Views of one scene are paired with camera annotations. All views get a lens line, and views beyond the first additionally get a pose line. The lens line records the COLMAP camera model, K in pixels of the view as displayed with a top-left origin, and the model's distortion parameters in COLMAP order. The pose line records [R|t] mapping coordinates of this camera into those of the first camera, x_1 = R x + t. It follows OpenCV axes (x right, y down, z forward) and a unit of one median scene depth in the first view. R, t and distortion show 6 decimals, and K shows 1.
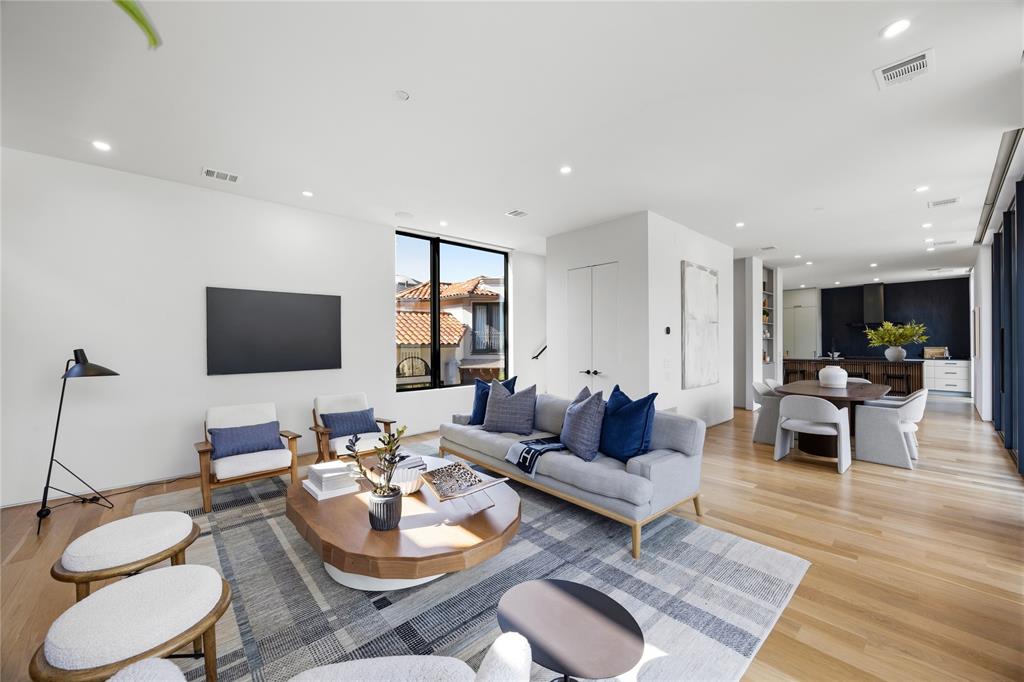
lens RADIAL K [[389.8, 0, 516.6], [0, 389.8, 342.6], [0, 0, 1]] dist [-0.002068, 0.000372]
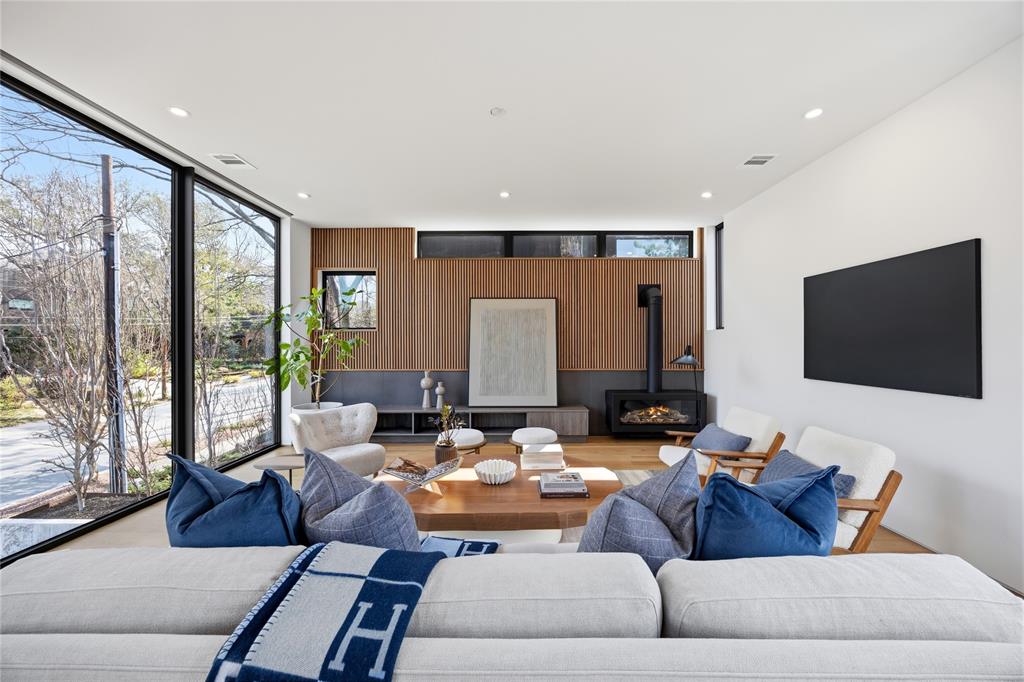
lens RADIAL K [[389.8, 0, 516.6], [0, 389.8, 342.6], [0, 0, 1]] dist [-0.002068, 0.000372]
pose [[-0.674912, 0.003909, -0.737888, 0.292657], [-0.000170, 0.999985, 0.005452, -0.002251], [0.737898, 0.003805, -0.674901, 1.121442]]
